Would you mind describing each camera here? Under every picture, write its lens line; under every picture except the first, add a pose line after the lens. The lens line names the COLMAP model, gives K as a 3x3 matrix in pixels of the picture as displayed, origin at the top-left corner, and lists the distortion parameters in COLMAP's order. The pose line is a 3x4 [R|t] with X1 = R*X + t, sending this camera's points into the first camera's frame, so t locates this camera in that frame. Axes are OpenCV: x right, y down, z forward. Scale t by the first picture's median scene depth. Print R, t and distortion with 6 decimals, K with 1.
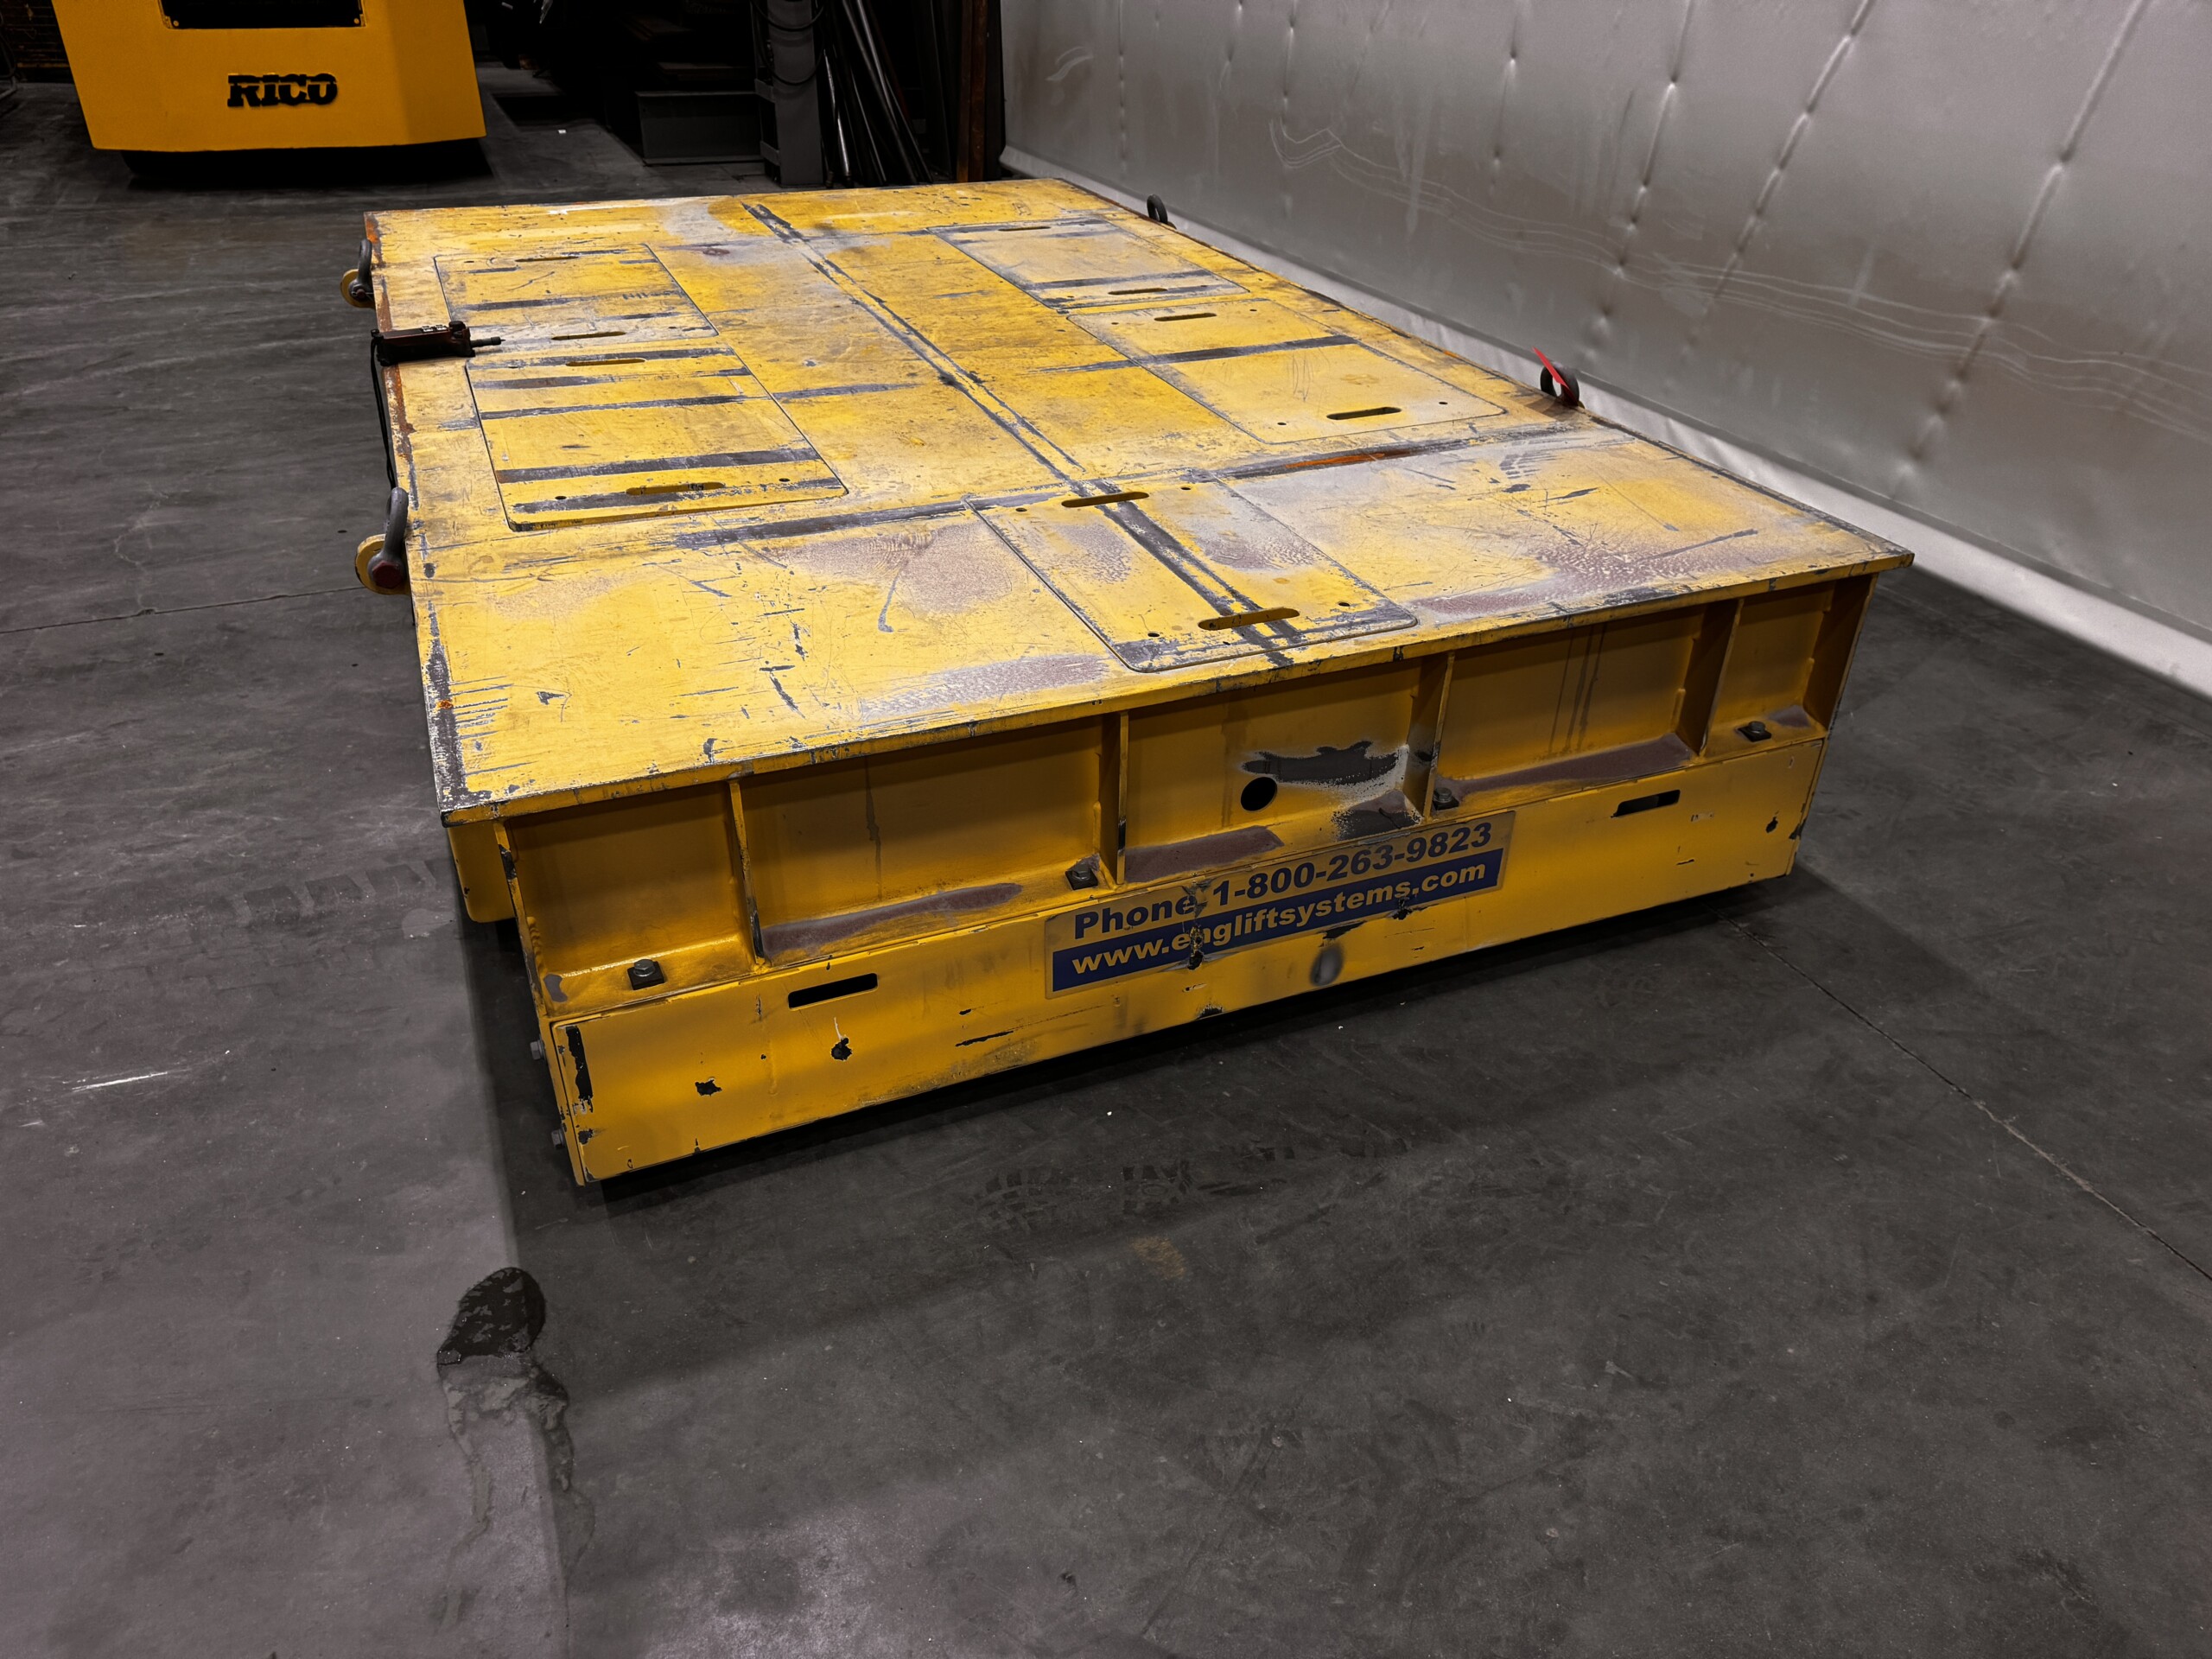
lens RADIAL K [[1555.8, 0, 1108.4], [0, 1555.8, 833.6], [0, 0, 1]] dist [0.072651, -0.097526]
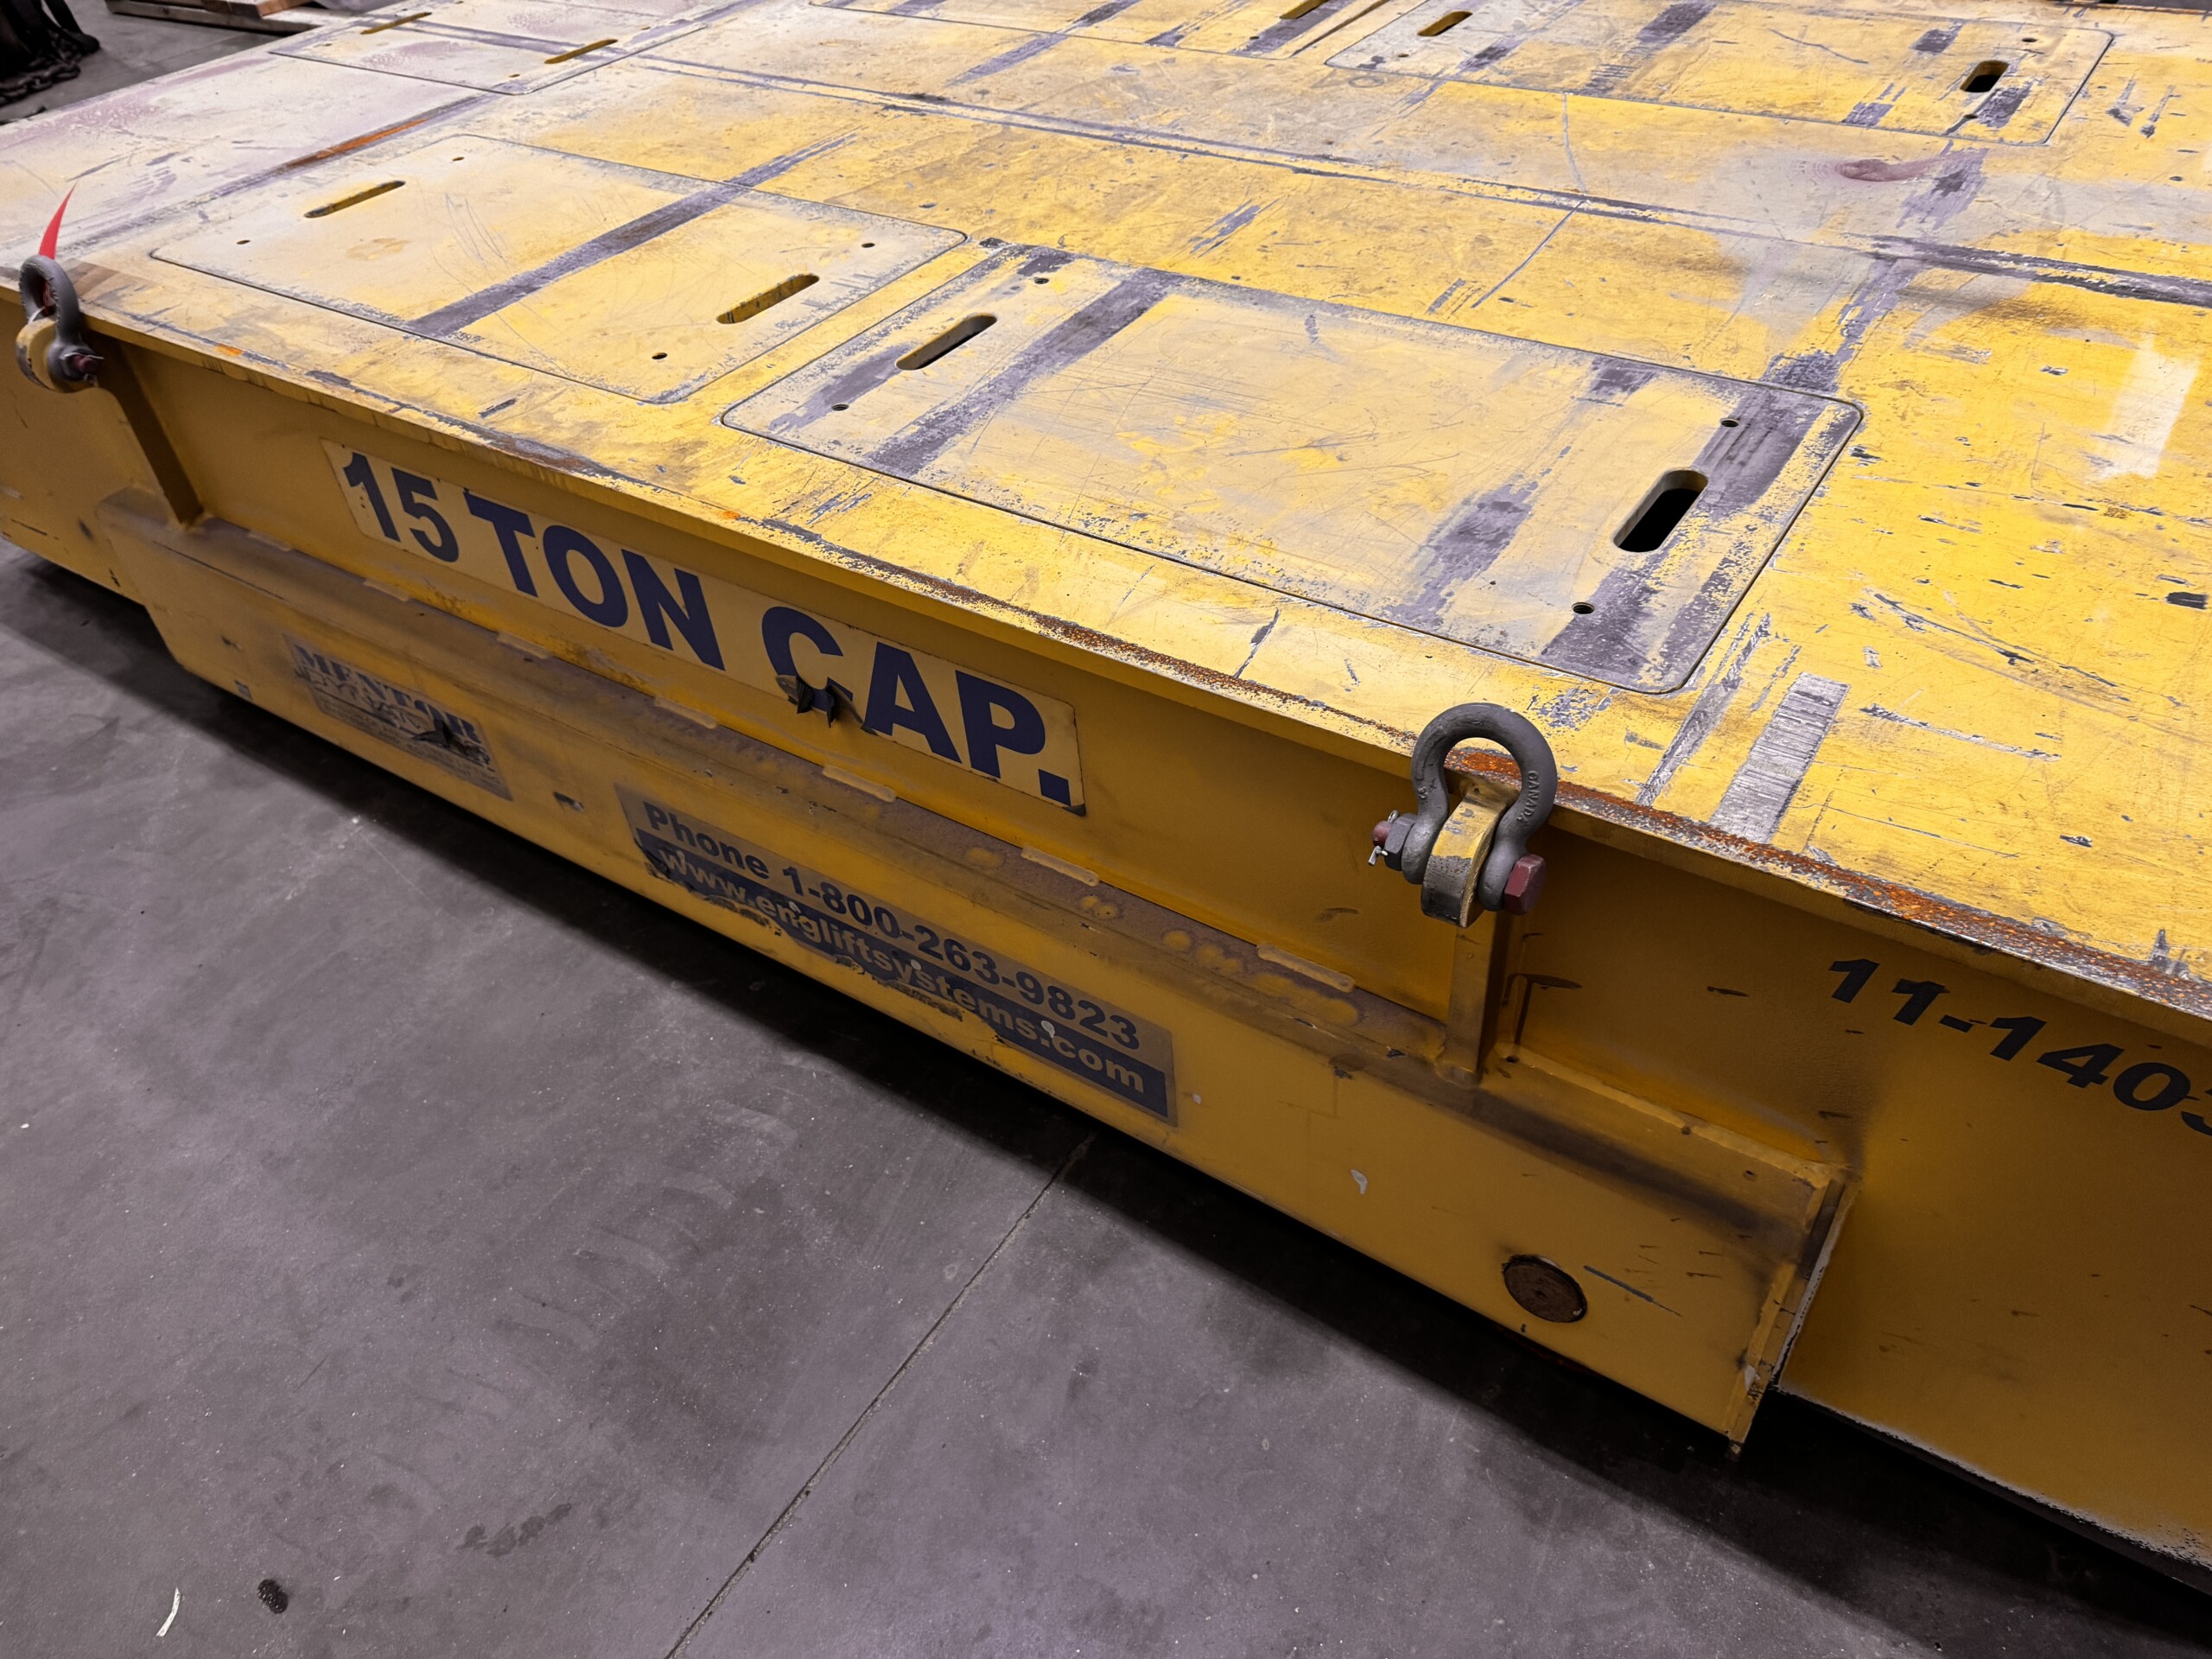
lens RADIAL K [[1555.8, 0, 1124.1], [0, 1555.8, 826.2], [0, 0, 1]] dist [0.072651, -0.097526]
pose [[-0.837129, 0.385293, -0.388285, 0.249967], [-0.243822, 0.372591, 0.895392, -0.866847], [0.489659, 0.844231, -0.217964, 1.517927]]
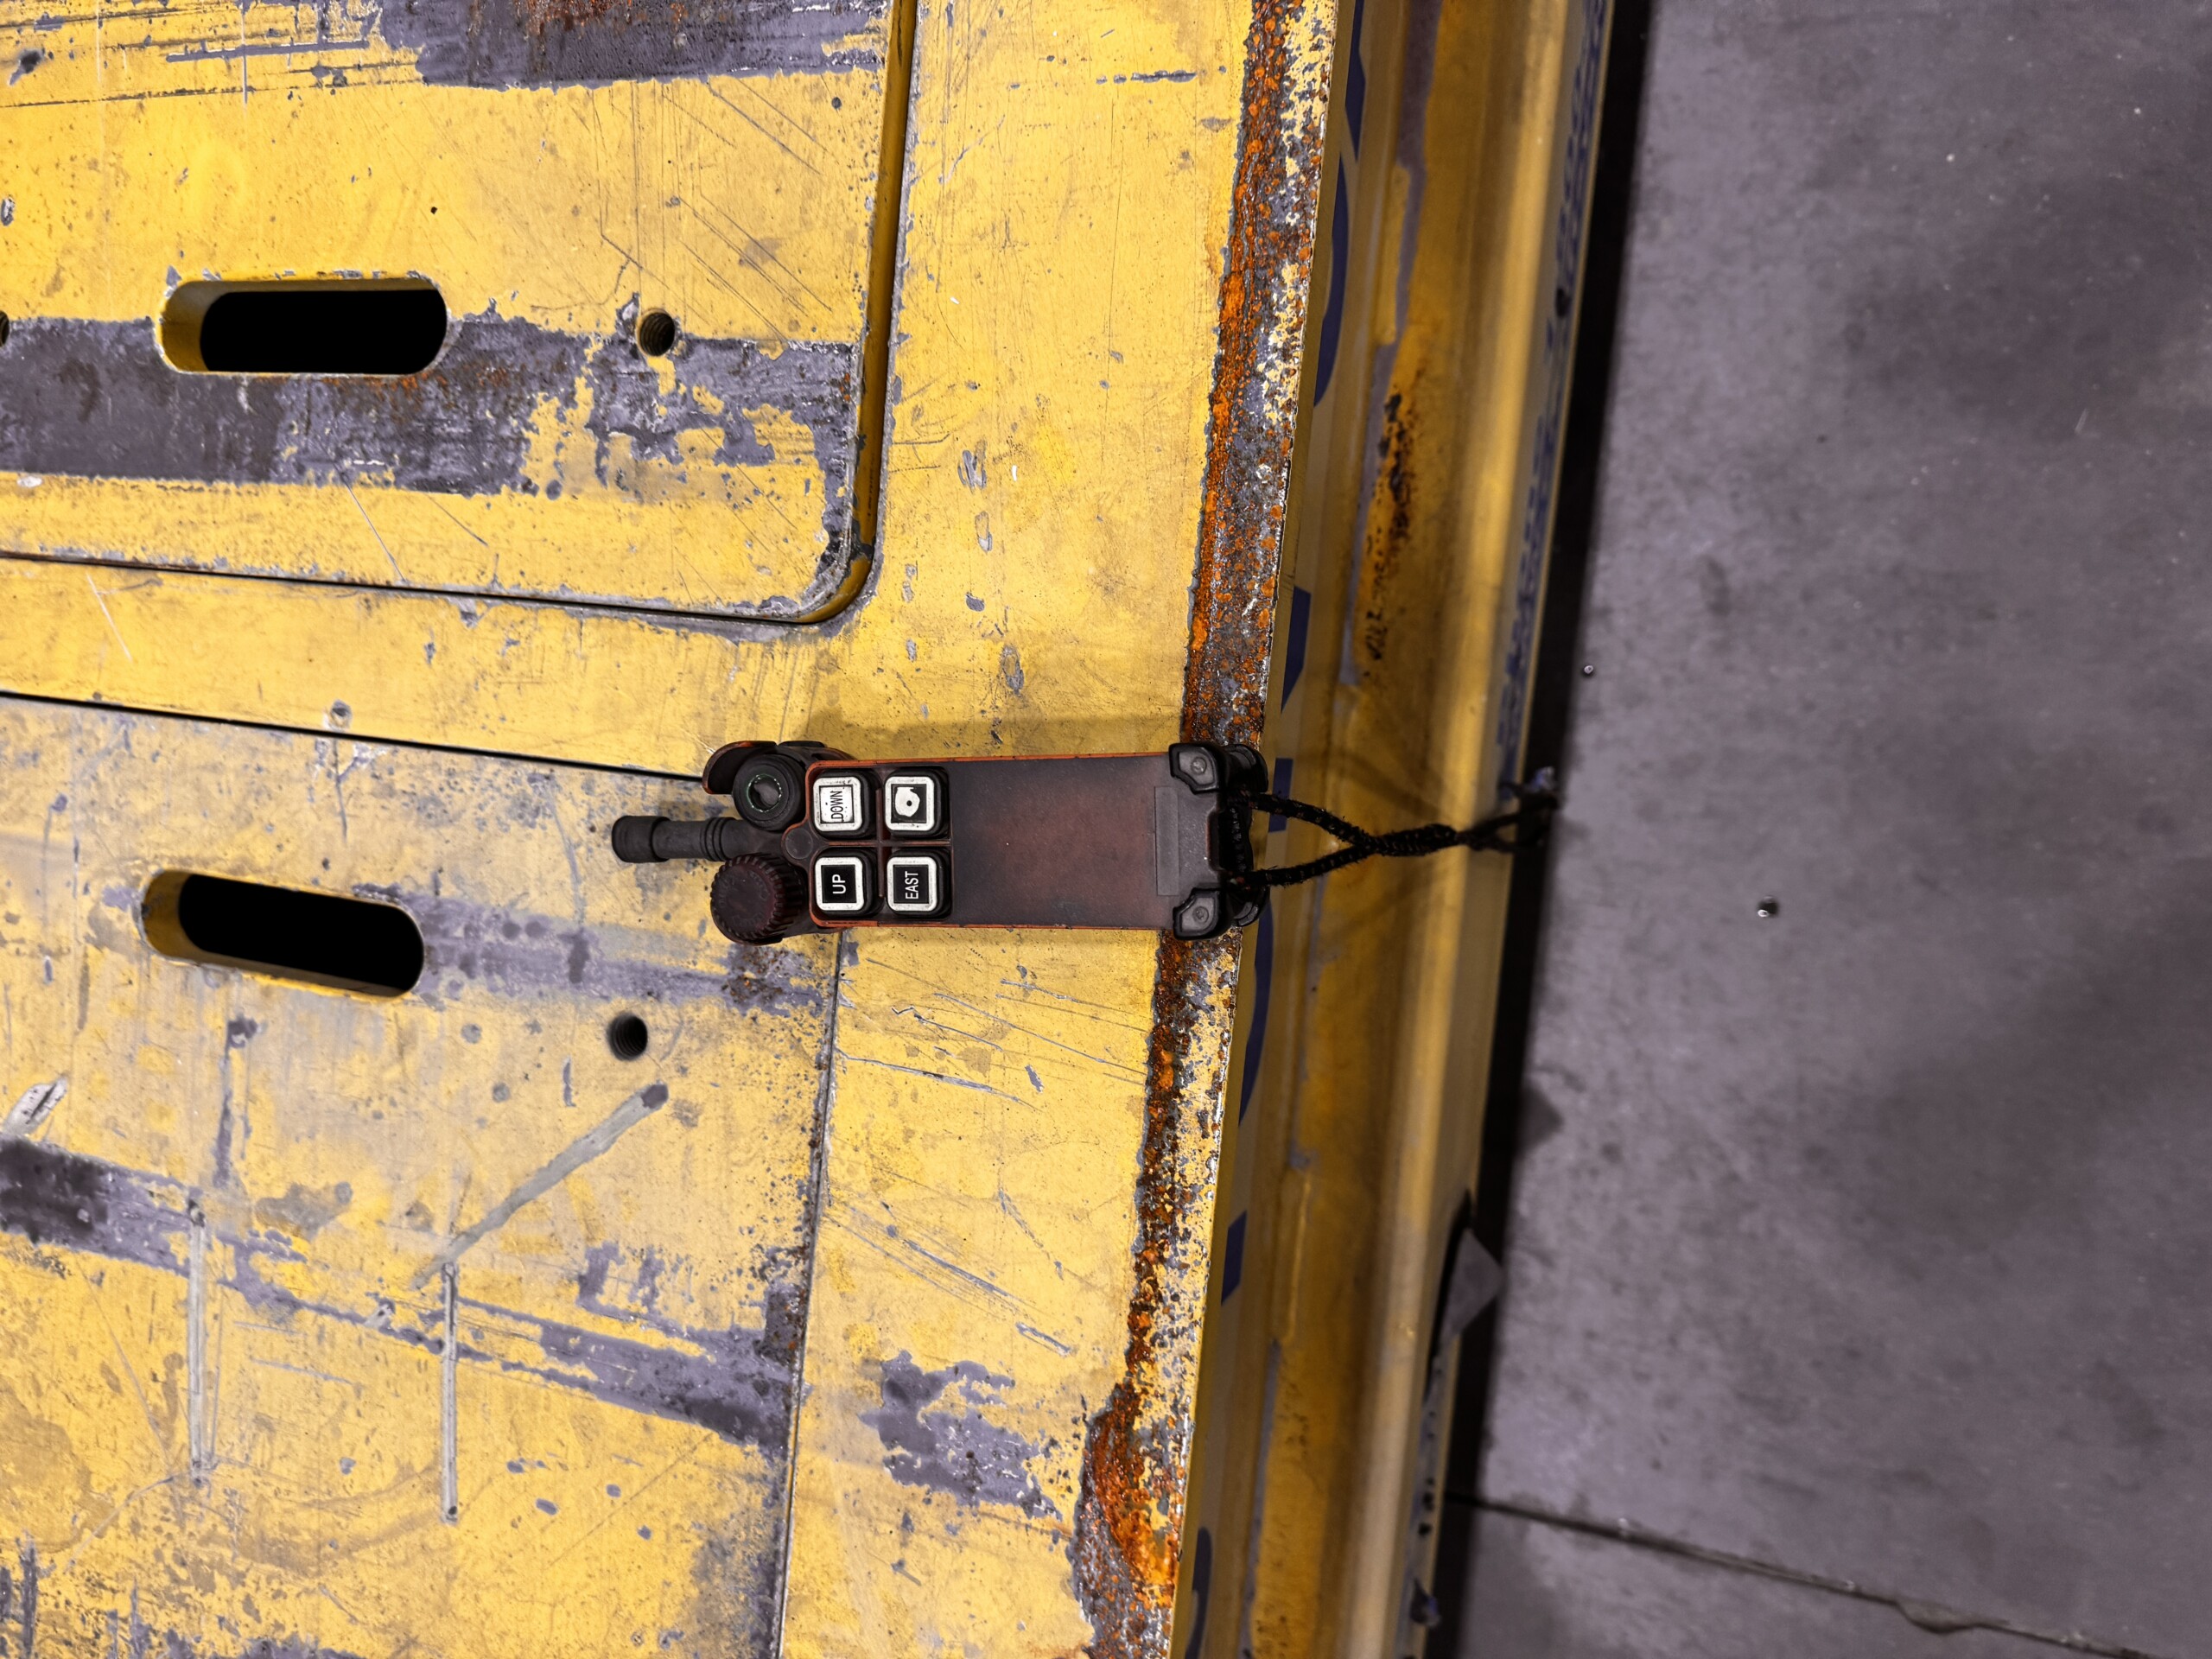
lens RADIAL K [[1555.8, 0, 1126.5], [0, 1555.8, 838.5], [0, 0, 1]] dist [0.072651, -0.097526]
pose [[-0.831383, -0.495437, 0.251682, -0.496201], [0.508903, -0.496888, 0.702937, -0.423838], [-0.223203, 0.712492, 0.665234, 0.904954]]
